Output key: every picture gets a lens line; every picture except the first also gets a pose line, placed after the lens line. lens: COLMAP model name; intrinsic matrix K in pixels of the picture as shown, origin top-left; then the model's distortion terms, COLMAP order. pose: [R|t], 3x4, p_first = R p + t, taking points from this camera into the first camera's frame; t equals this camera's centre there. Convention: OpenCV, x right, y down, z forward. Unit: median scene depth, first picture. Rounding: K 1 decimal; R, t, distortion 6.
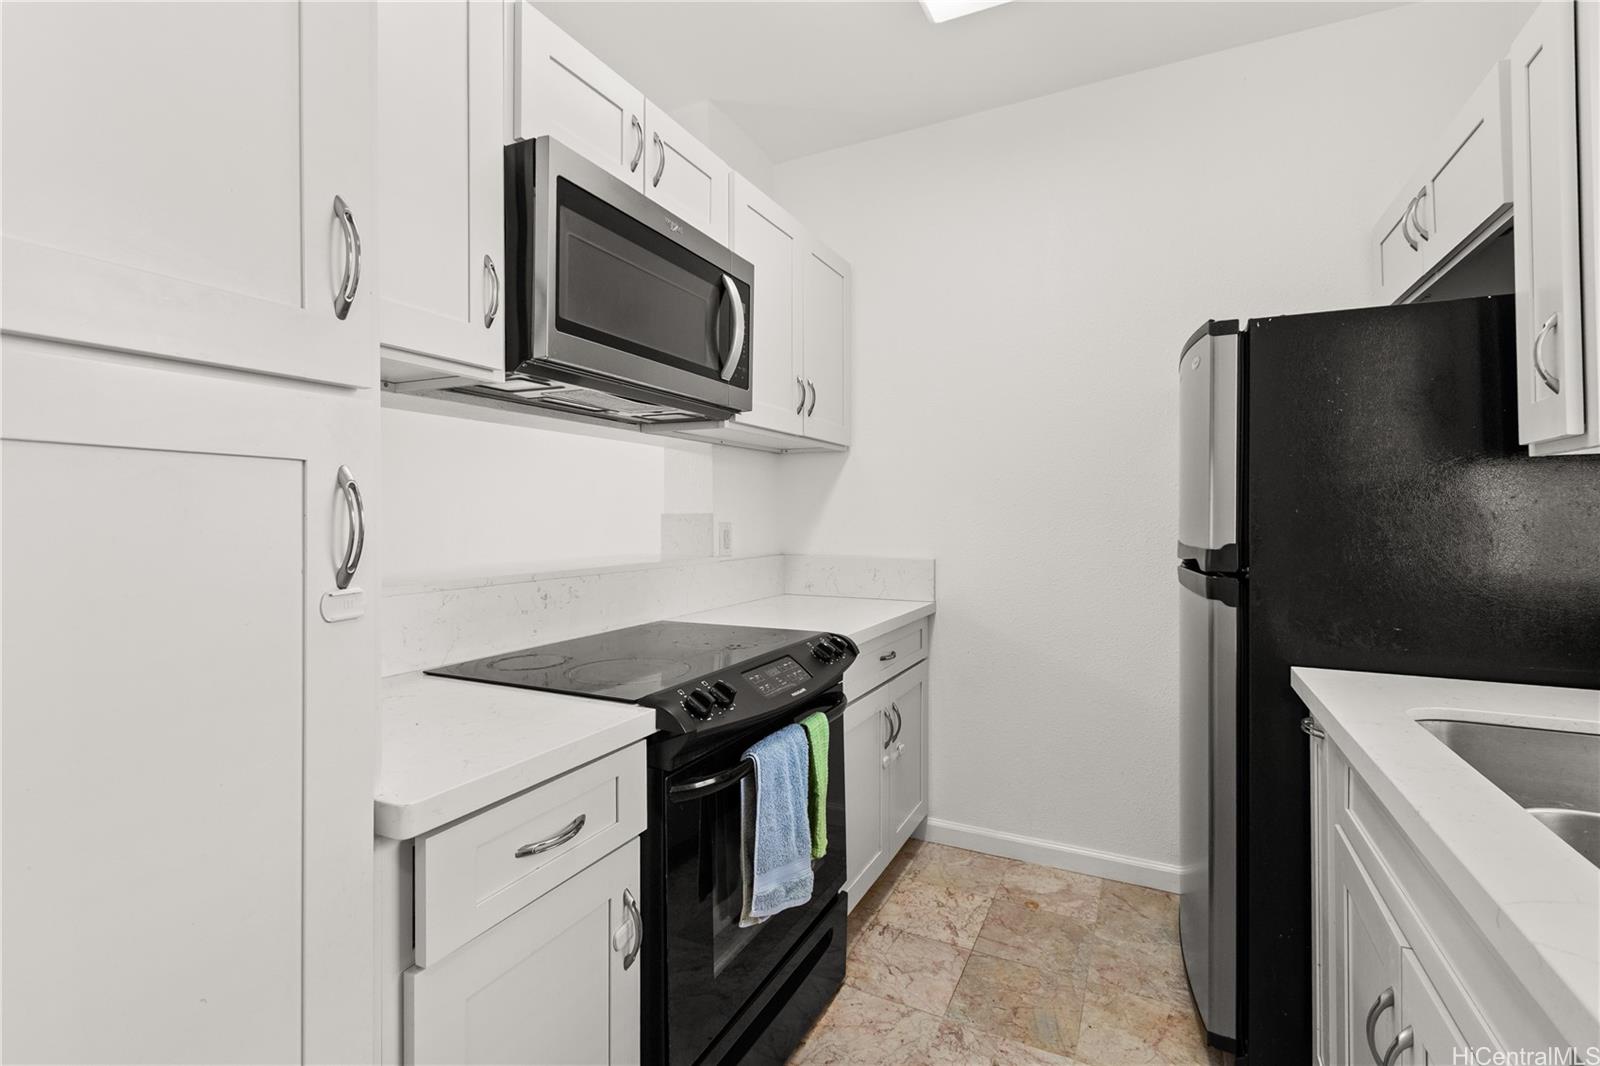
lens RADIAL K [[707.5, 0, 800.9], [0, 707.5, 513.7], [0, 0, 1]] dist [0.000902, -0.000023]
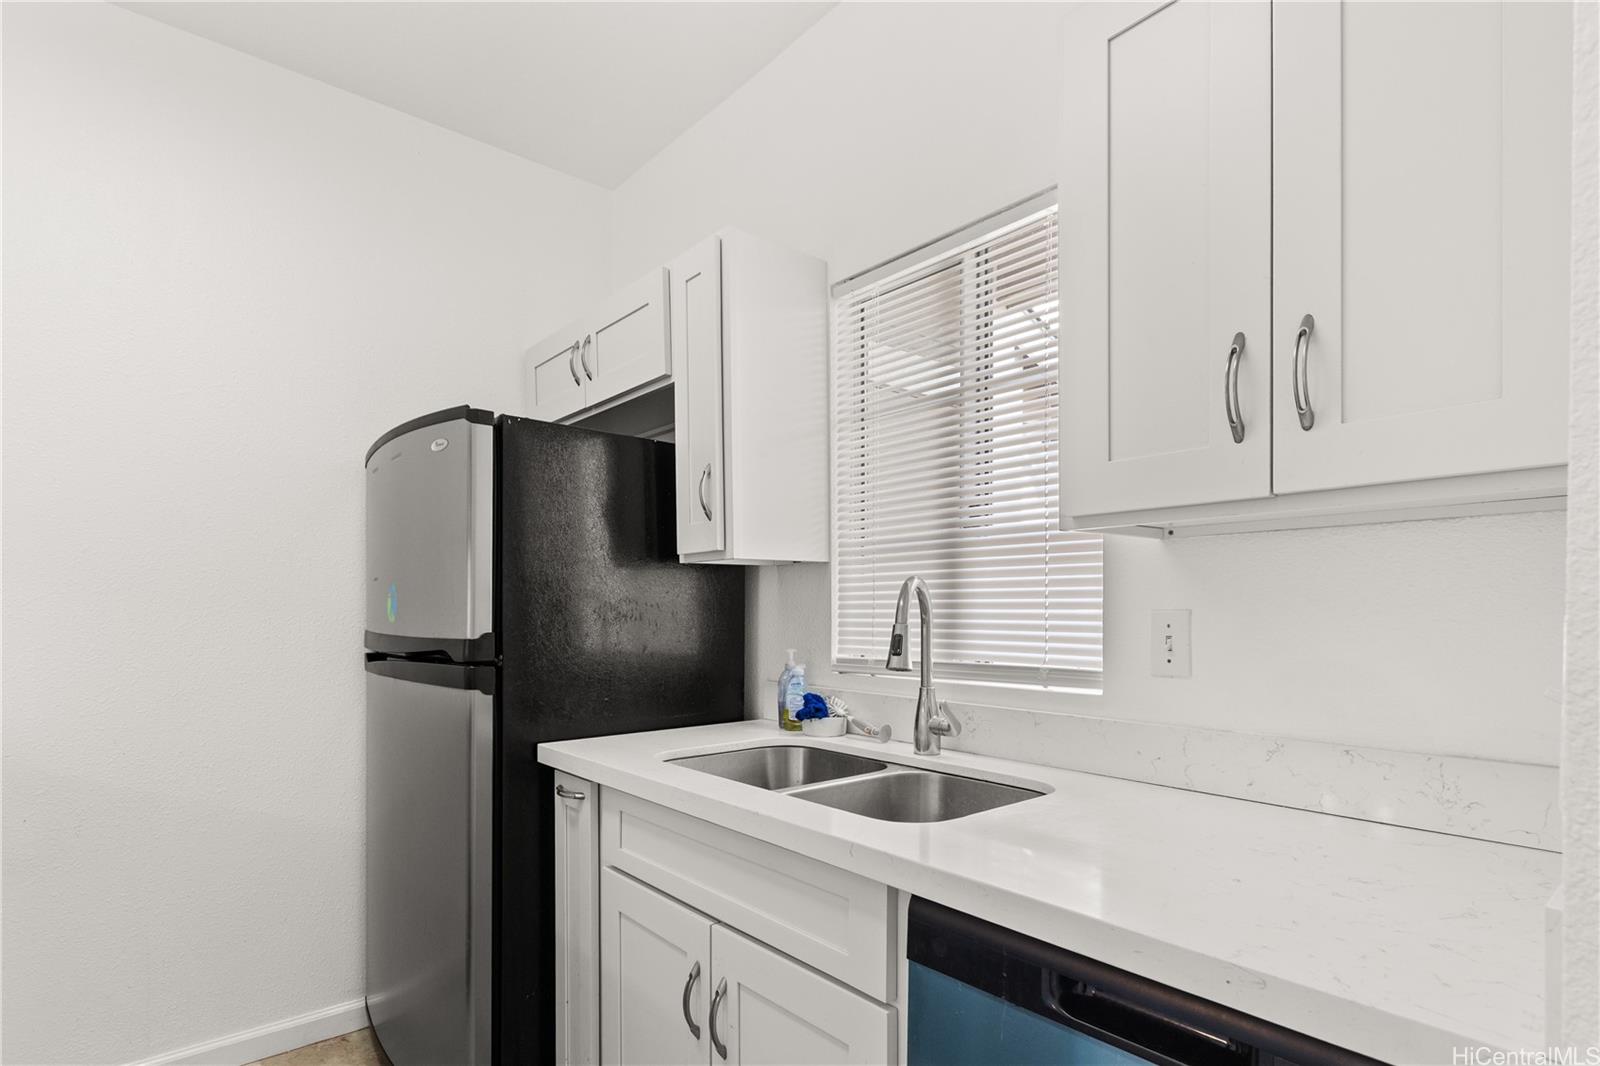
lens RADIAL K [[802.5, 0, 800.1], [0, 802.5, 616.5], [0, 0, 1]] dist [-0.000462, -0.000011]
pose [[0.381622, -0.005479, 0.924302, -0.282272], [-0.002875, 0.999971, 0.007114, 0.009866], [-0.924314, -0.005372, 0.381595, 0.153835]]
